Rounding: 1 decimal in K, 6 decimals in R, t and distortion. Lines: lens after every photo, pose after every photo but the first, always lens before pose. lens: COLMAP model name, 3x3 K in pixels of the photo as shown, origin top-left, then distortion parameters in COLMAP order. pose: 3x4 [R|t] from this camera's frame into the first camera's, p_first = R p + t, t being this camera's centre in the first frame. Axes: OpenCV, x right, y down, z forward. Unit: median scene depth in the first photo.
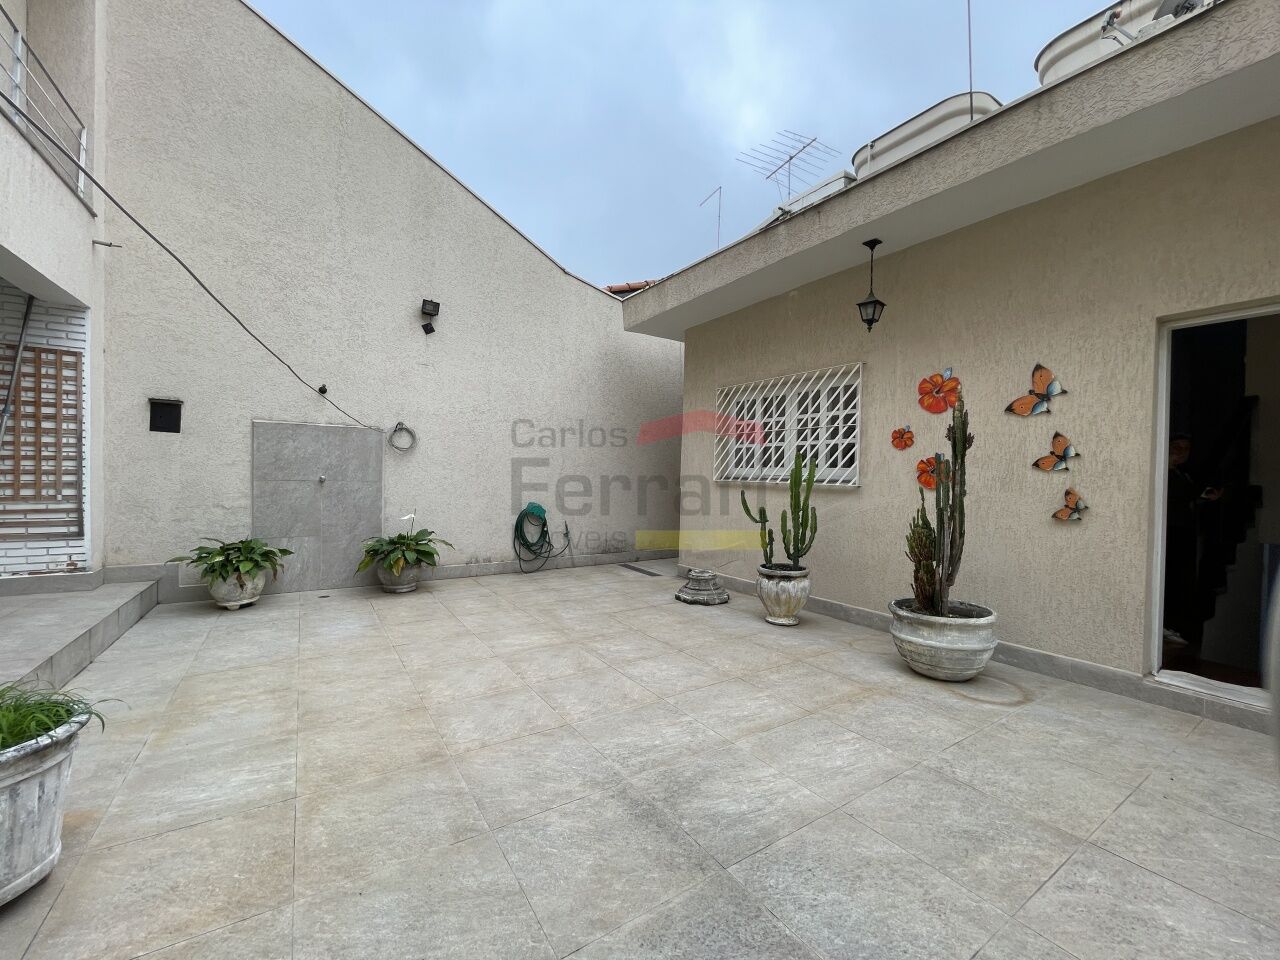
lens RADIAL K [[517.3, 0, 640.6], [0, 517.3, 483.8], [0, 0, 1]] dist [-0.005745, 0.002216]
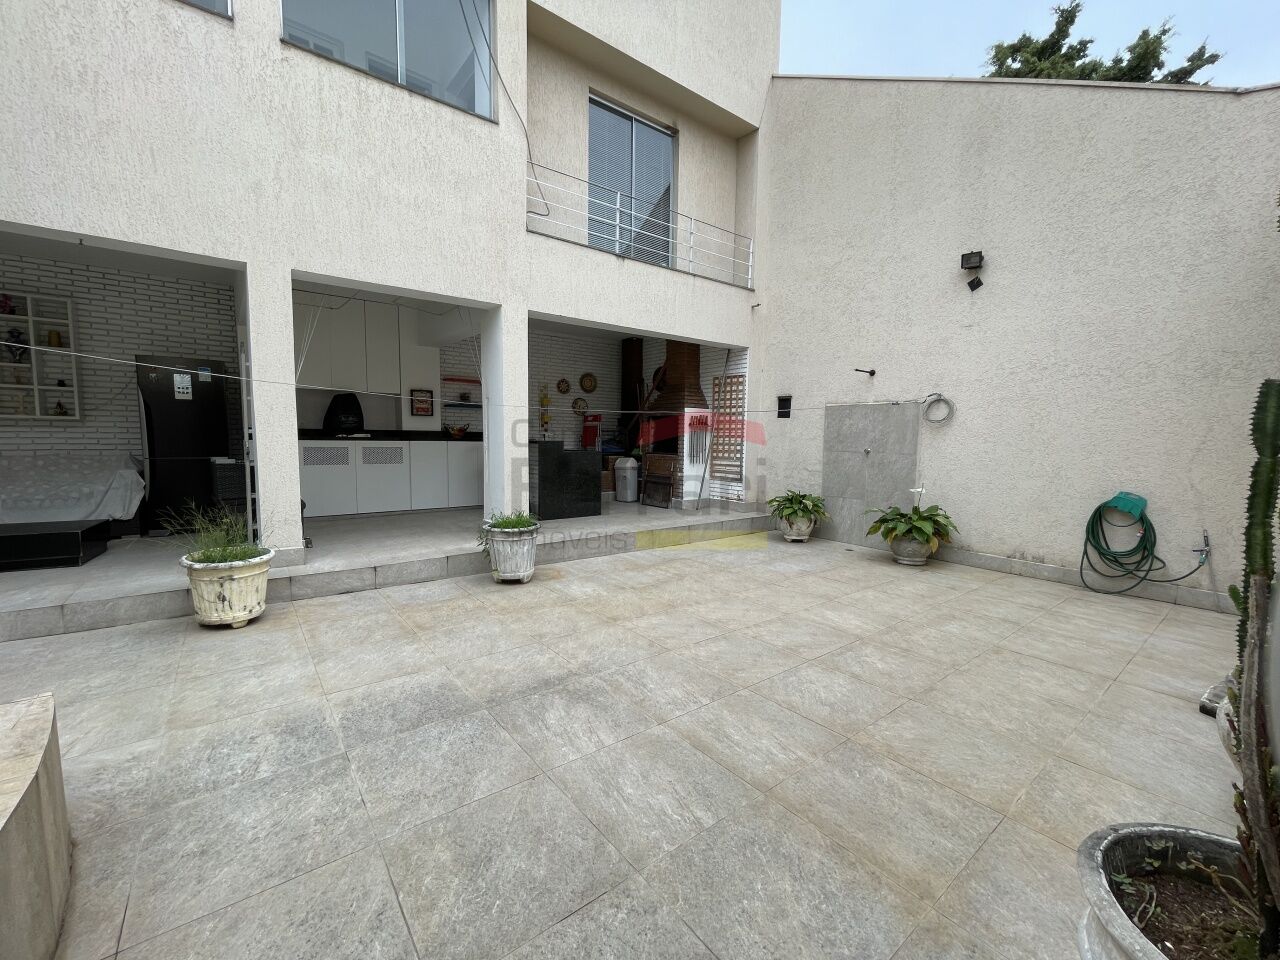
lens RADIAL K [[517.3, 0, 641.2], [0, 517.3, 485.0], [0, 0, 1]] dist [-0.005745, 0.002216]
pose [[0.092016, 0.076157, -0.992841, 0.652250], [-0.032719, 0.996764, 0.073425, -0.002139], [0.995220, 0.025728, 0.094210, 0.520563]]
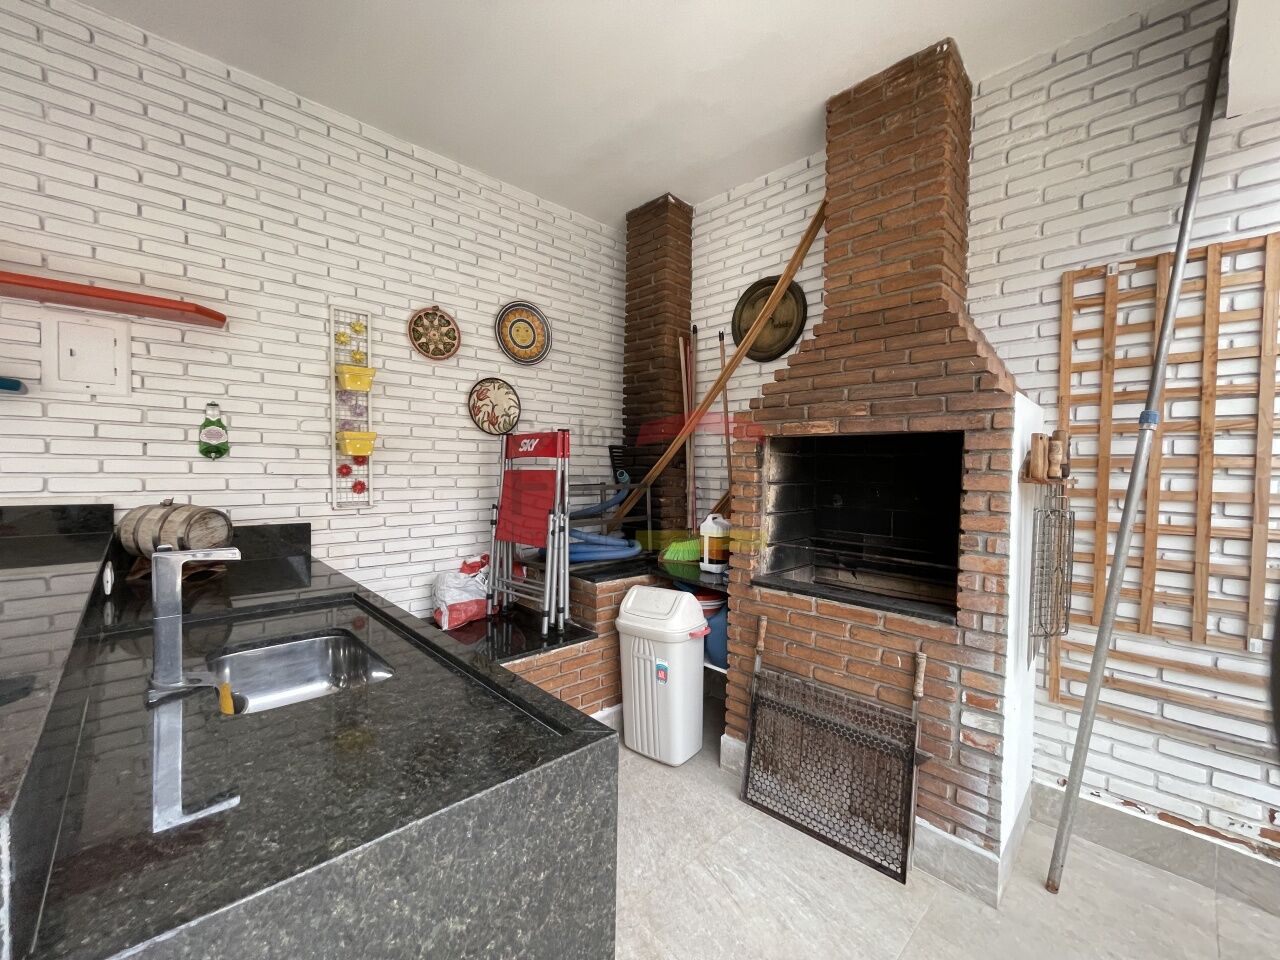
lens RADIAL K [[517.3, 0, 639.0], [0, 517.3, 481.4], [0, 0, 1]] dist [-0.005745, 0.002216]
pose [[0.199610, 0.009870, -0.979826, -0.882088], [-0.035164, 0.999377, 0.002903, -0.075742], [0.979244, 0.033875, 0.199833, 0.513775]]
